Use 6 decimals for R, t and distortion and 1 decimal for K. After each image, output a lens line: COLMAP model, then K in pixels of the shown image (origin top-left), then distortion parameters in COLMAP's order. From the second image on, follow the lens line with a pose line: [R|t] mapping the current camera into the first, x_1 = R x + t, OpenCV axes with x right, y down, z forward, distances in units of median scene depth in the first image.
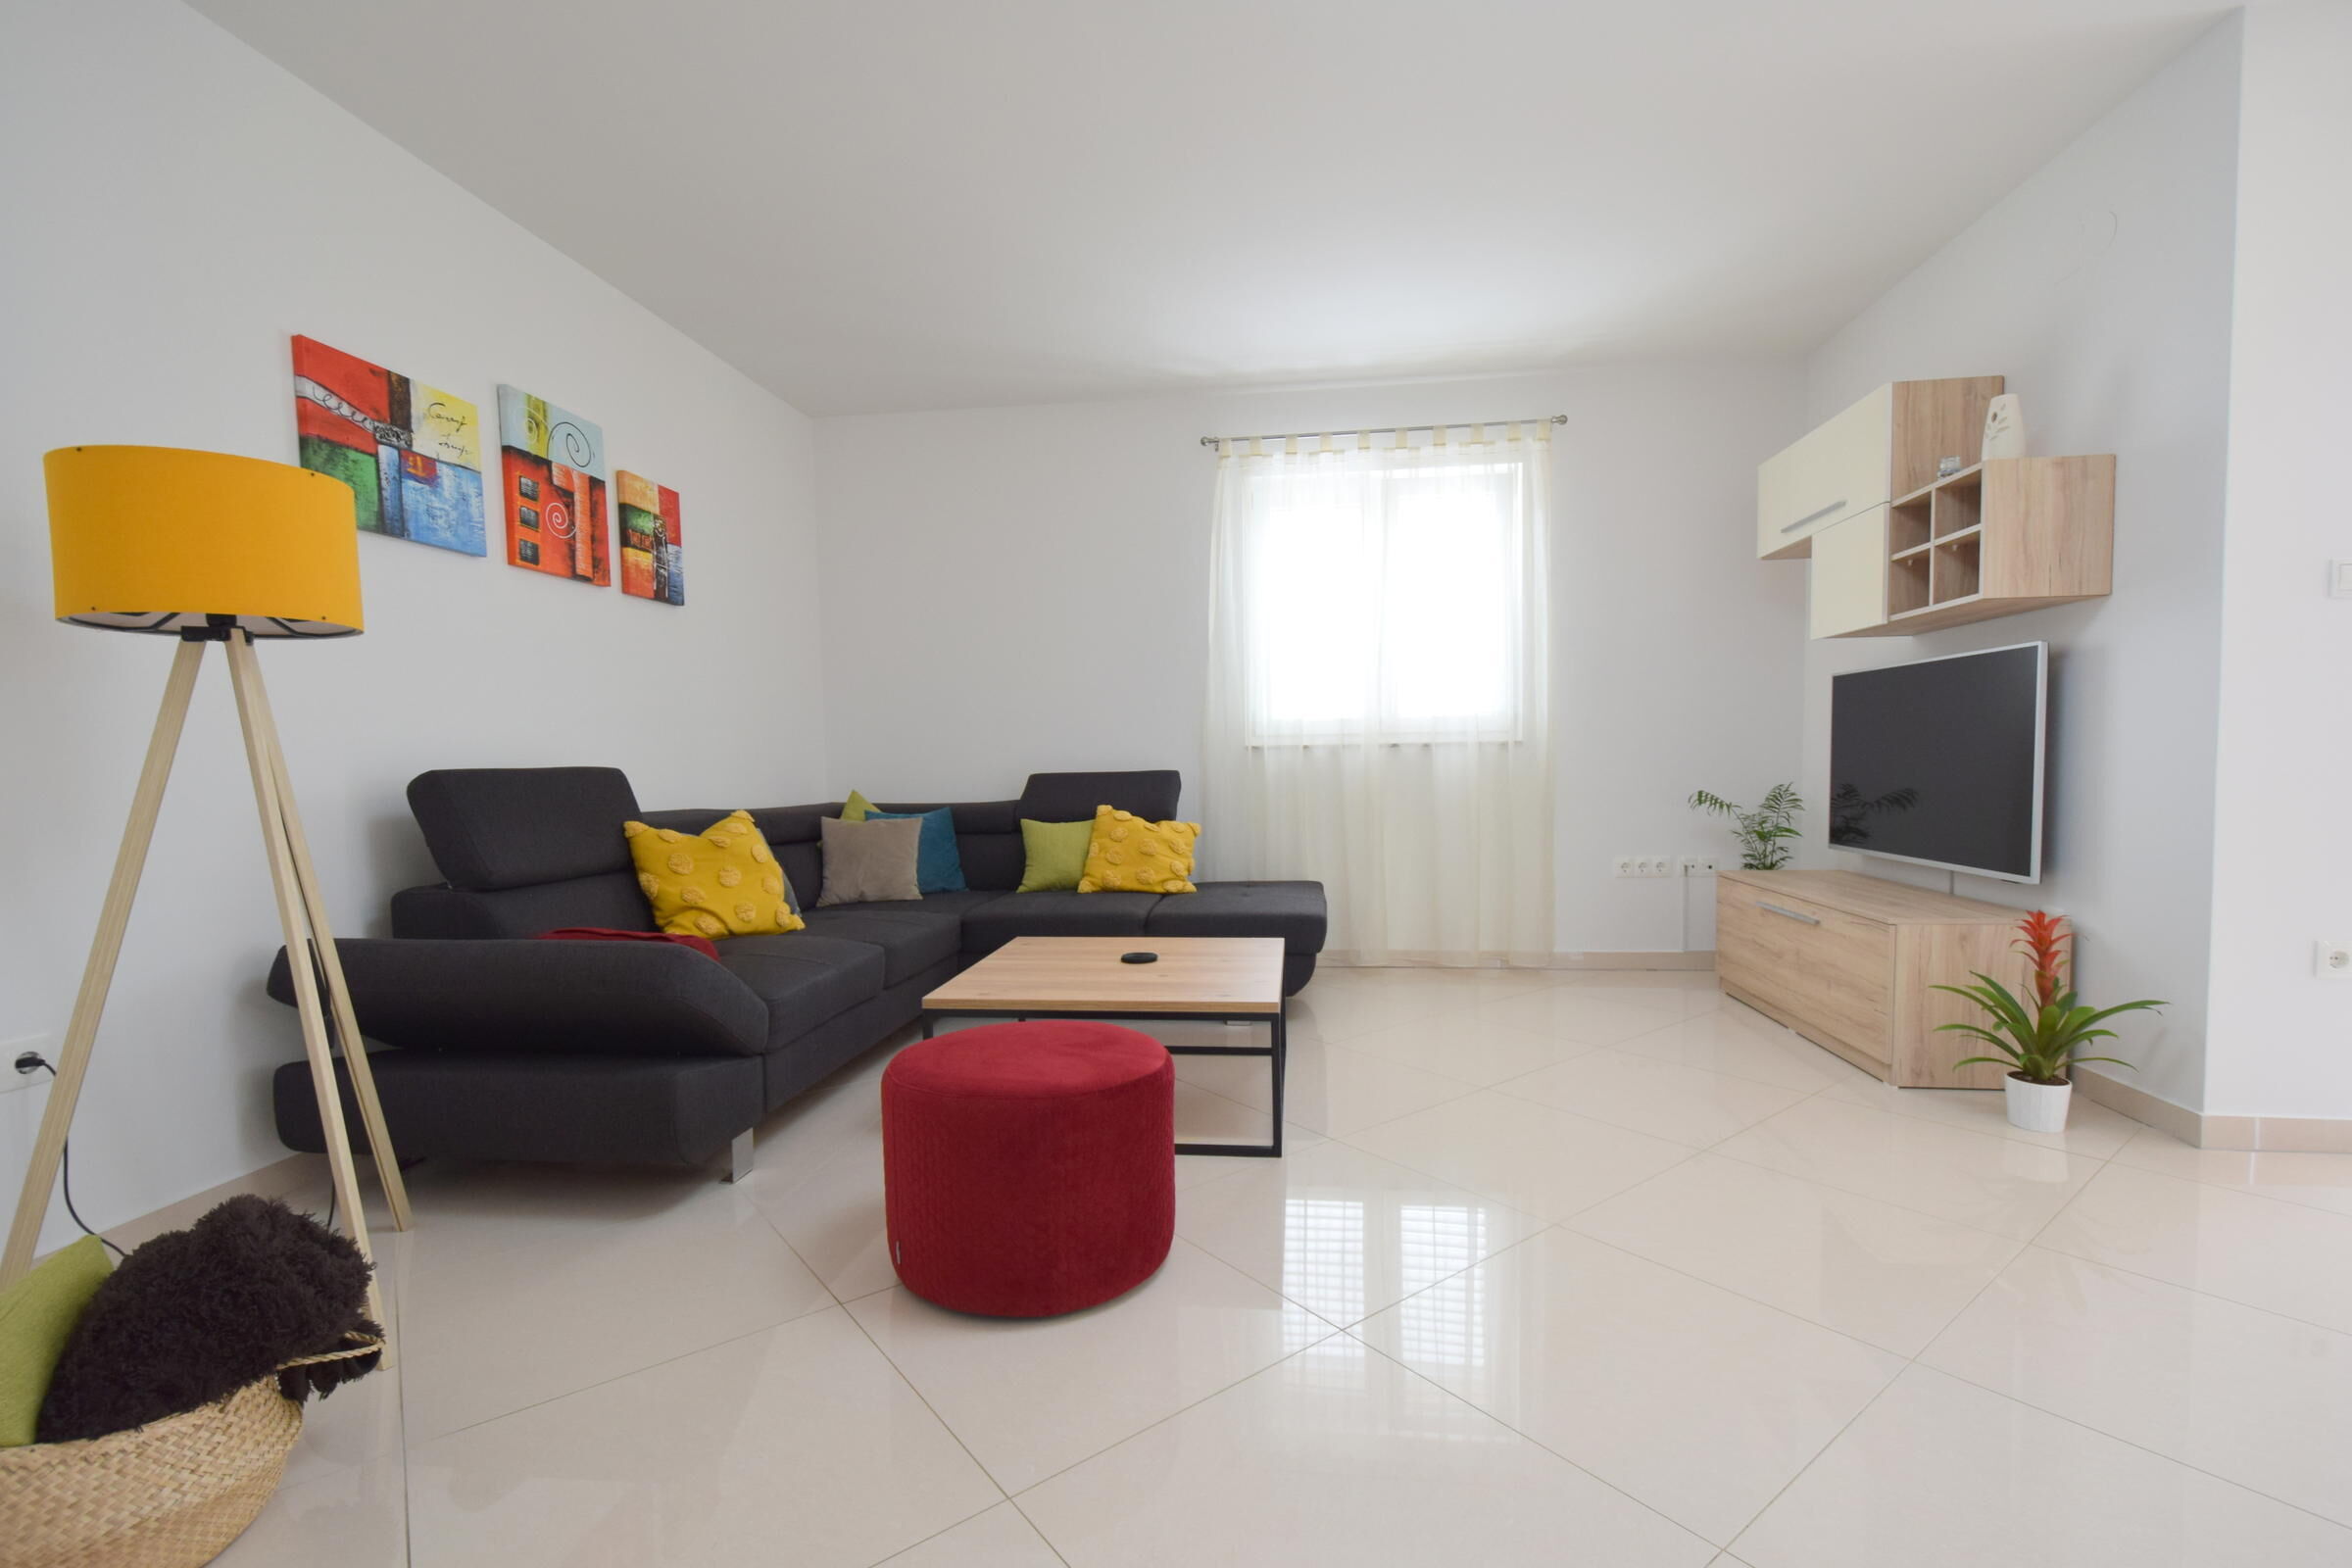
lens RADIAL K [[1033.6, 0, 1189.3], [0, 1033.6, 823.8], [0, 0, 1]] dist [0.005408, -0.005470]
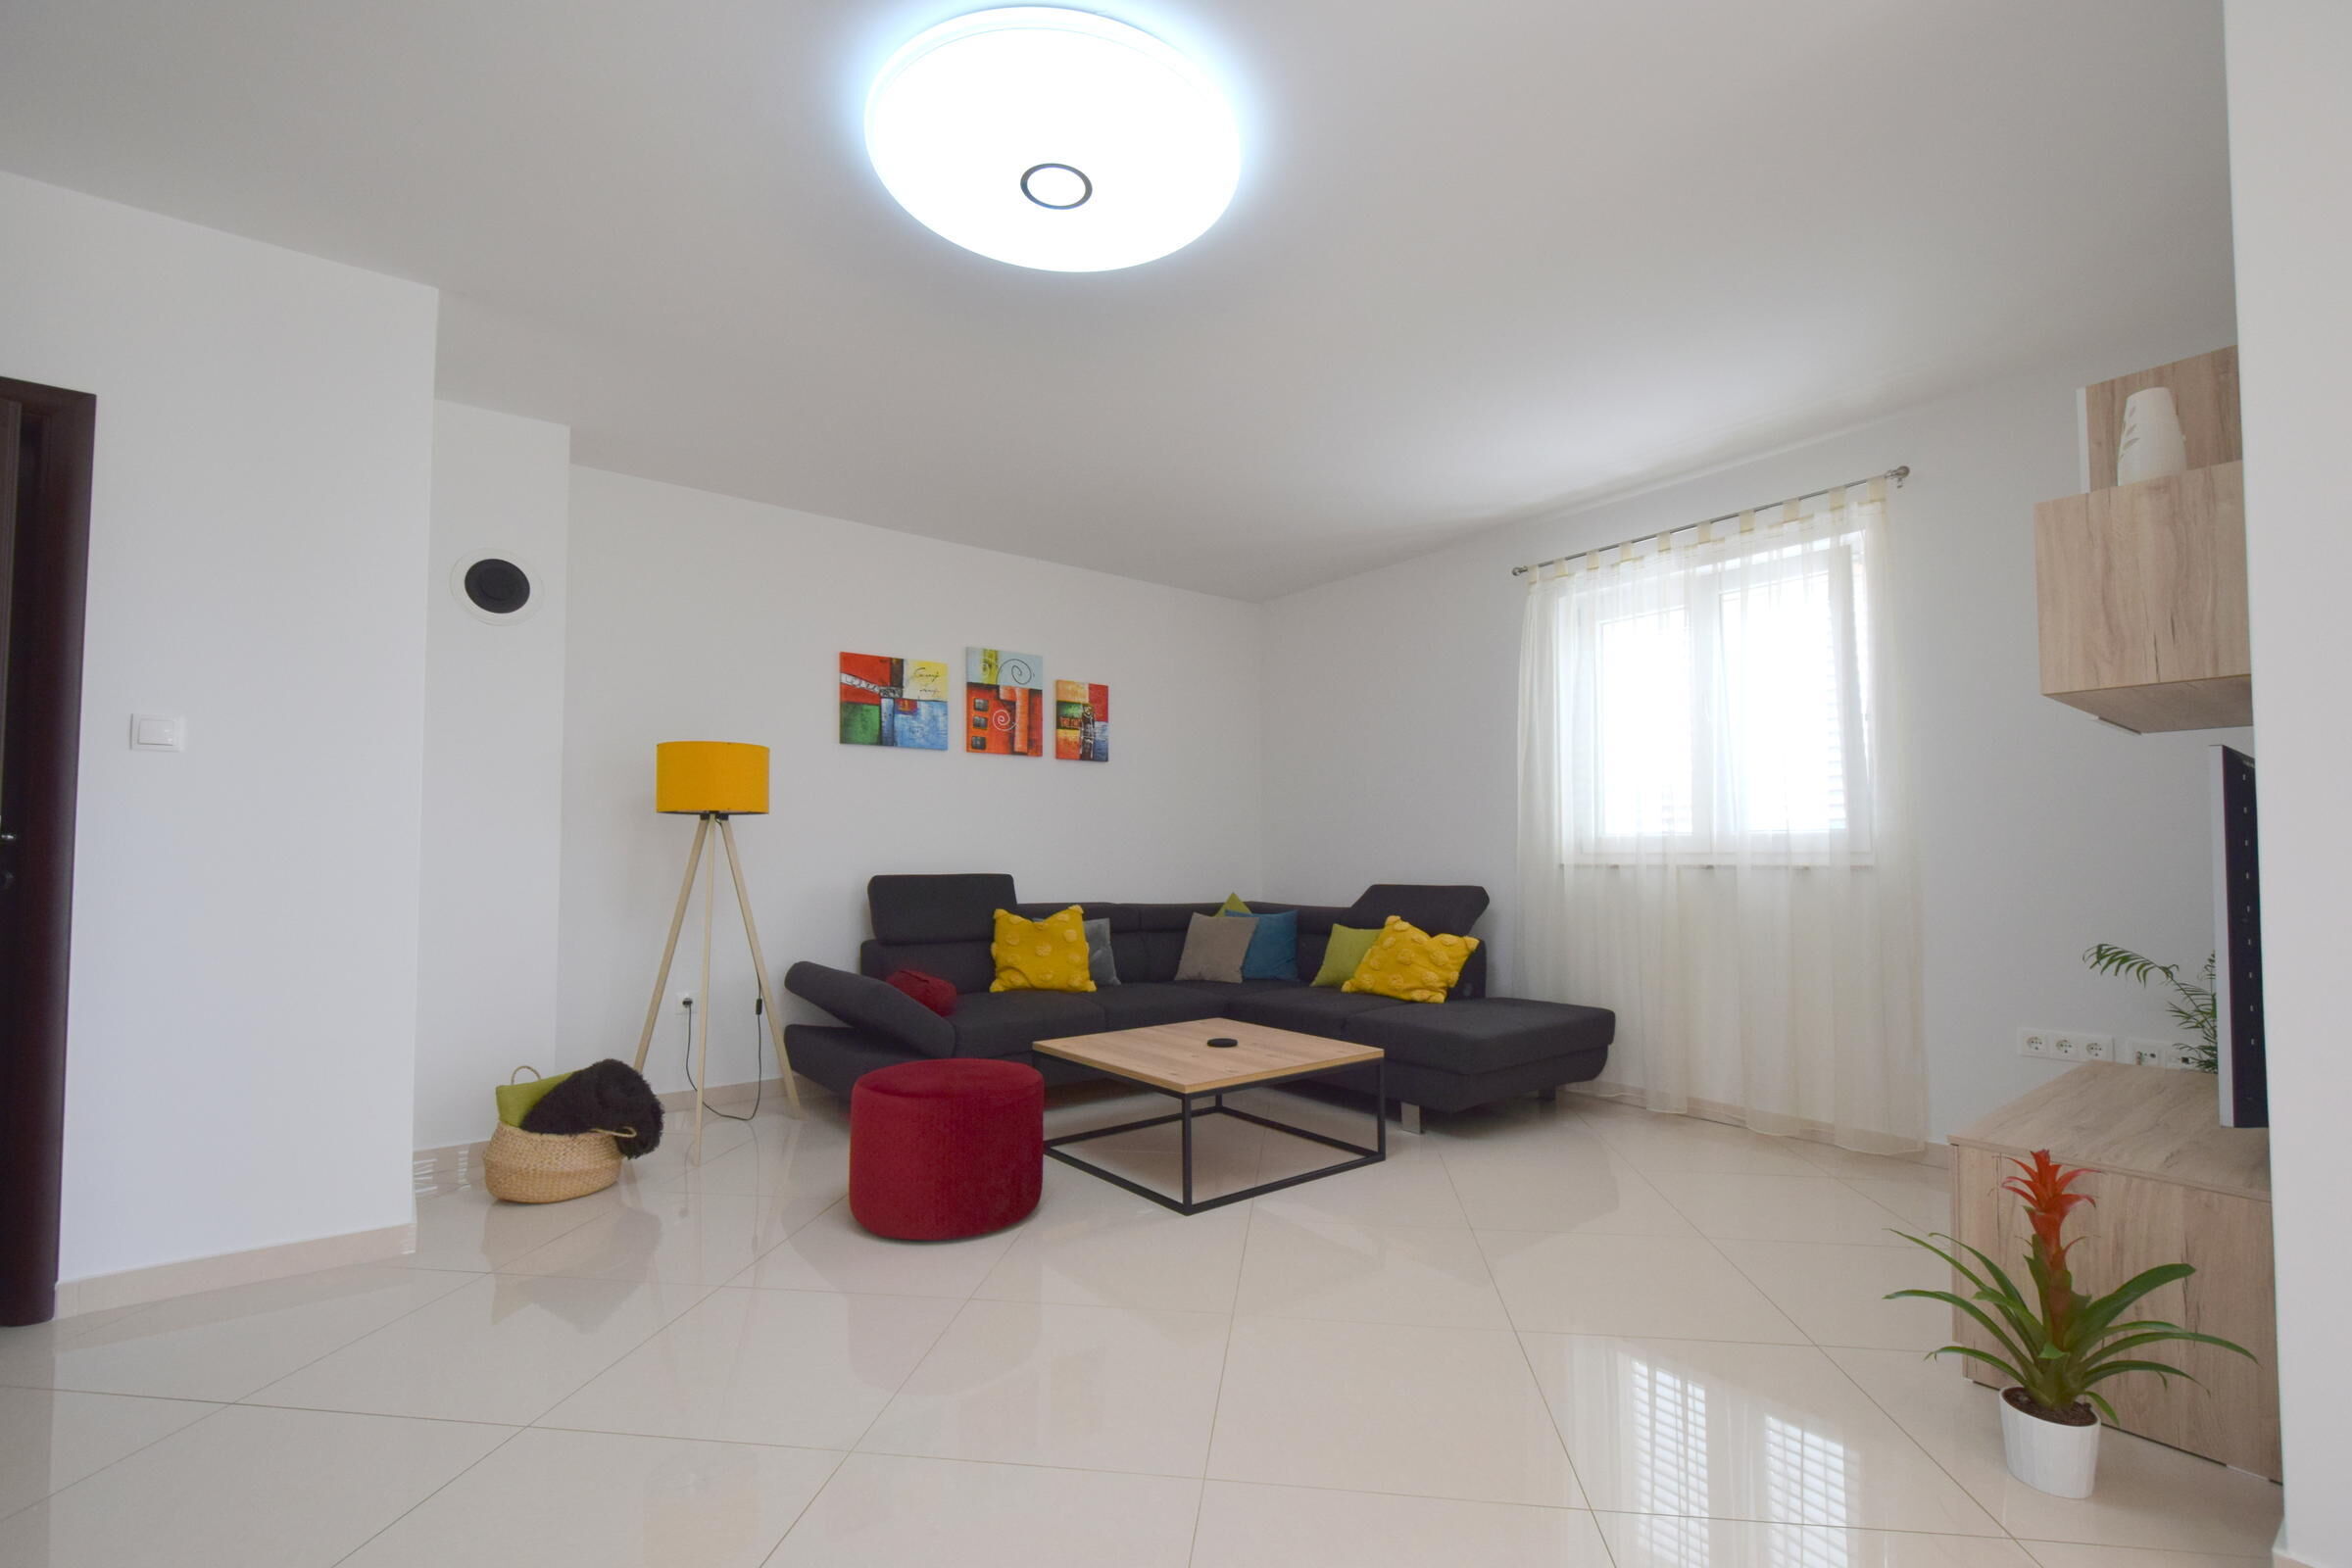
lens RADIAL K [[1033.6, 0, 1194.7], [0, 1033.6, 812.3], [0, 0, 1]] dist [0.005408, -0.005470]
pose [[0.711508, -0.014779, -0.702523, 0.685984], [-0.055126, 0.995523, -0.076774, -0.039674], [0.700513, 0.093352, 0.707508, 0.075255]]
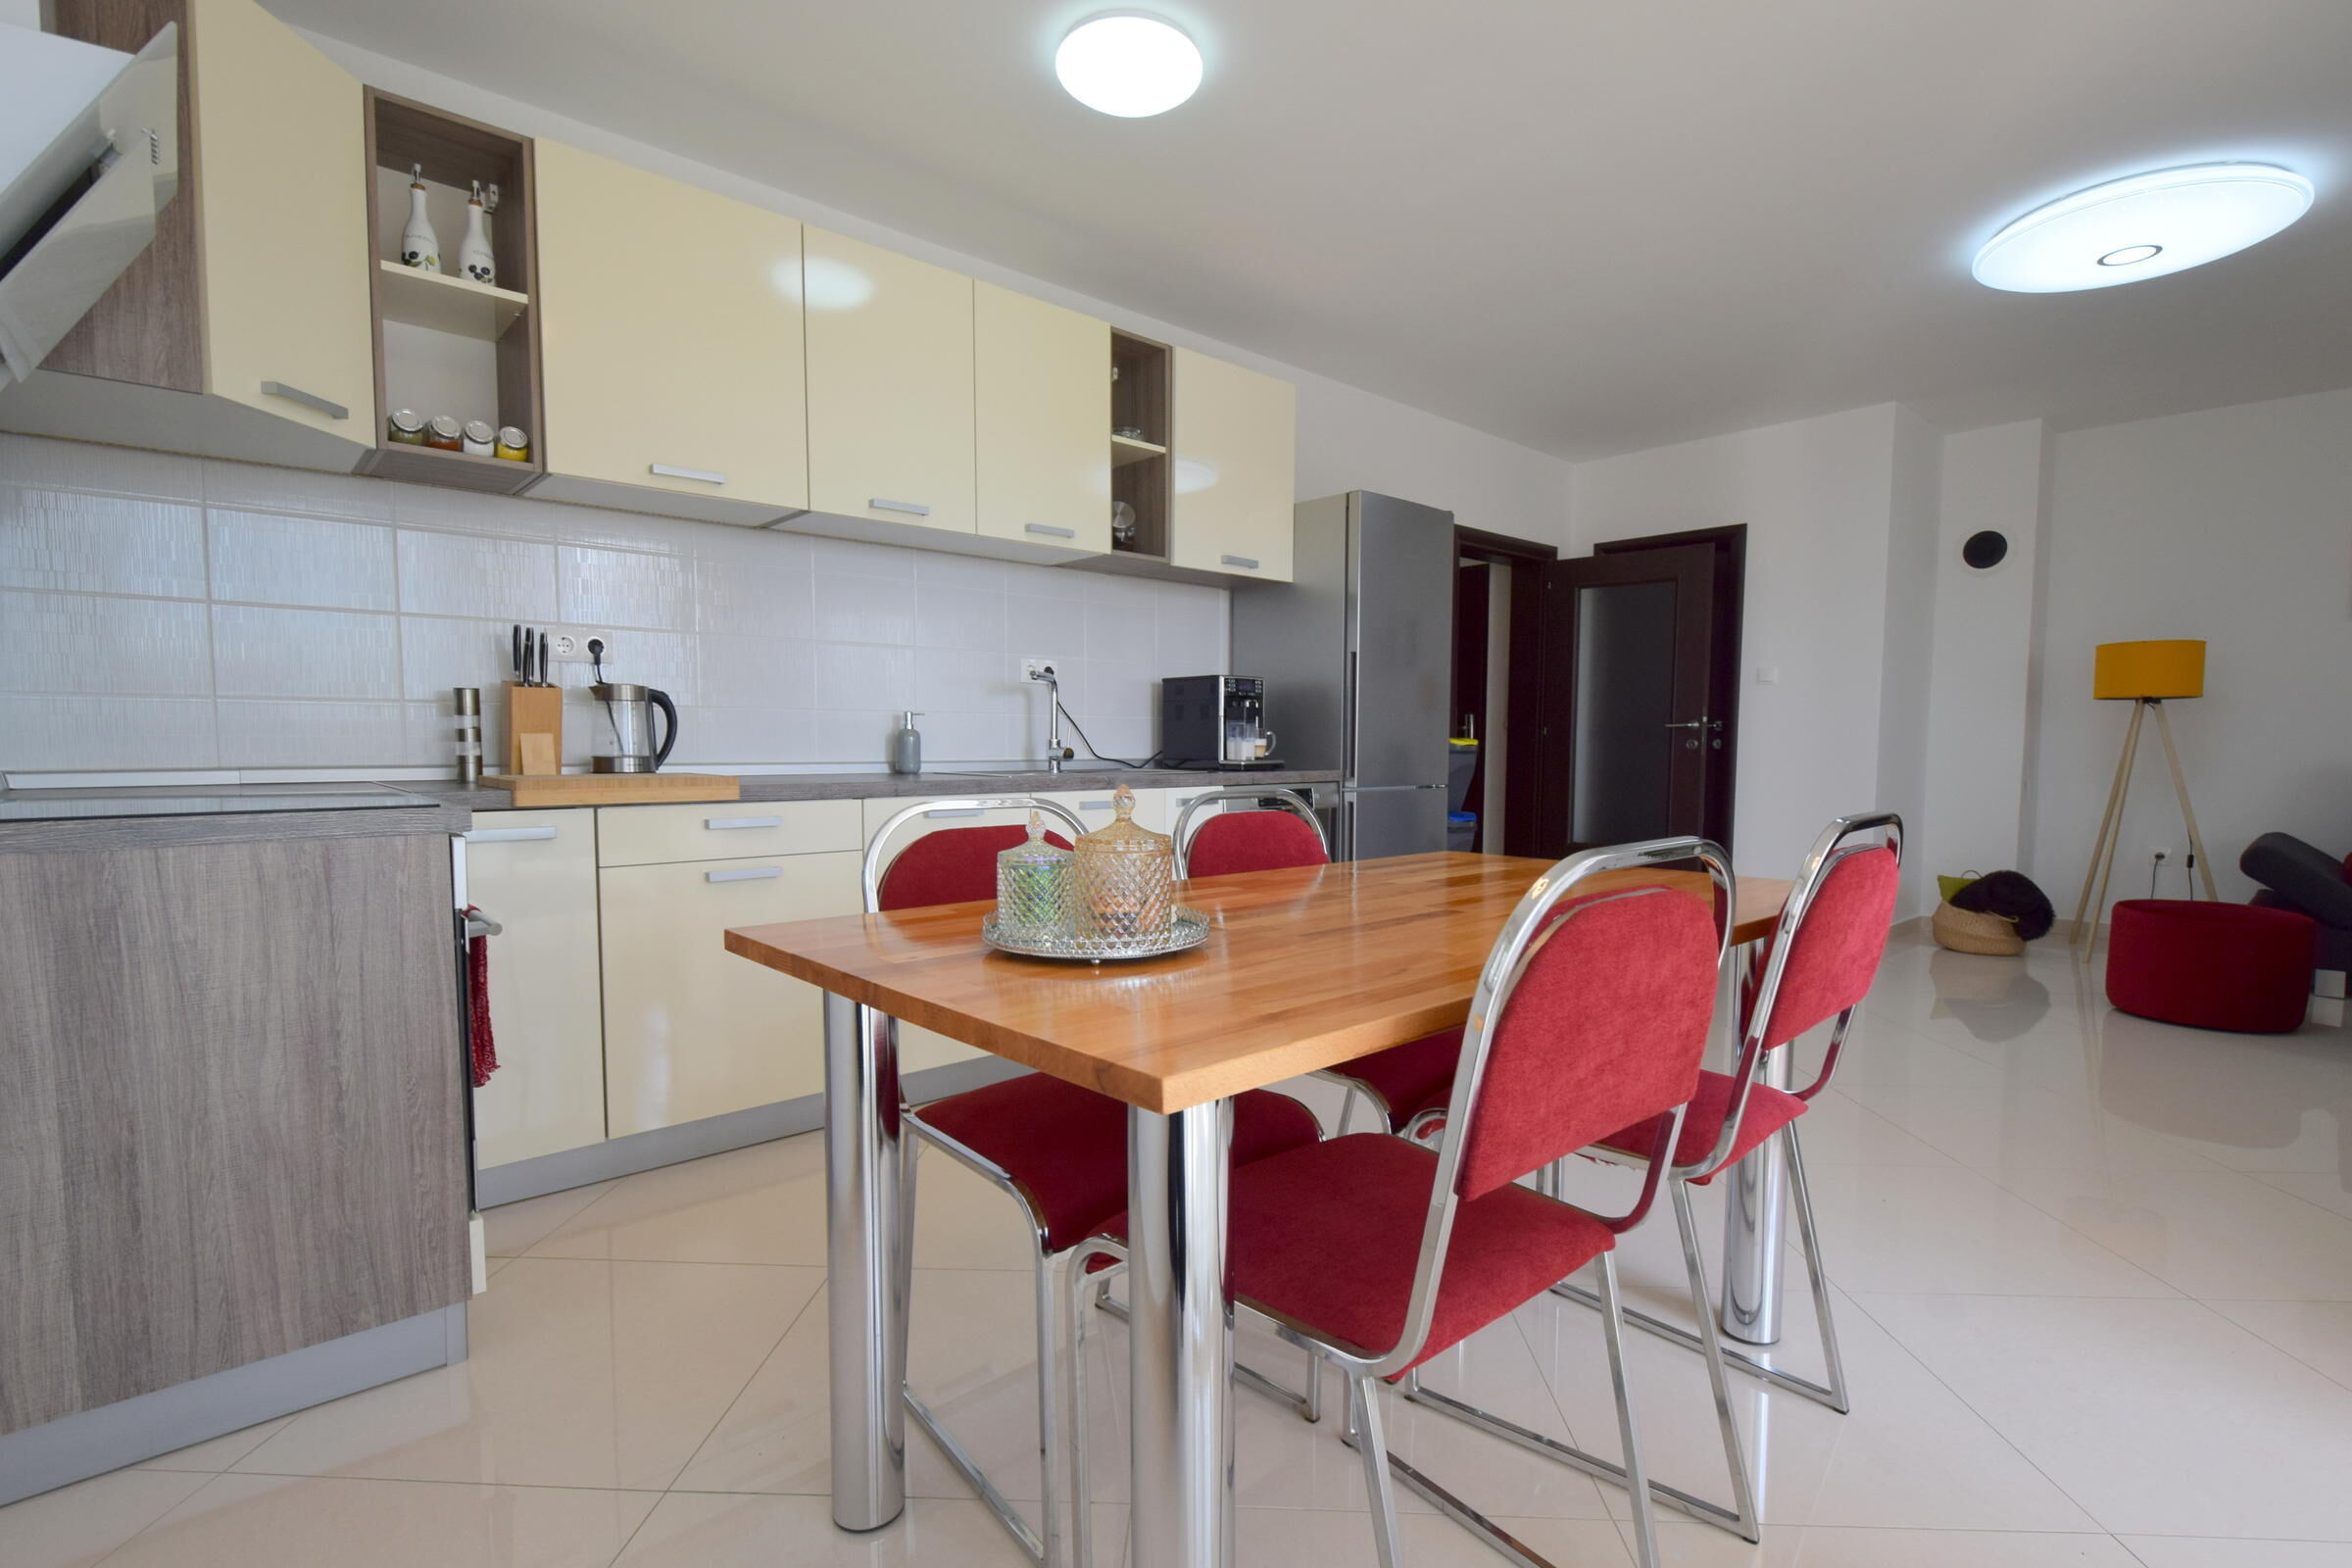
lens RADIAL K [[1109.9, 0, 1194.4], [0, 1109.9, 819.4], [0, 0, 1]] dist [0.005846, -0.006131]
pose [[-0.643356, 0.066855, -0.762643, 1.483473], [-0.039658, 0.991932, 0.120409, -0.064135], [0.764539, 0.107711, -0.635514, 0.492071]]
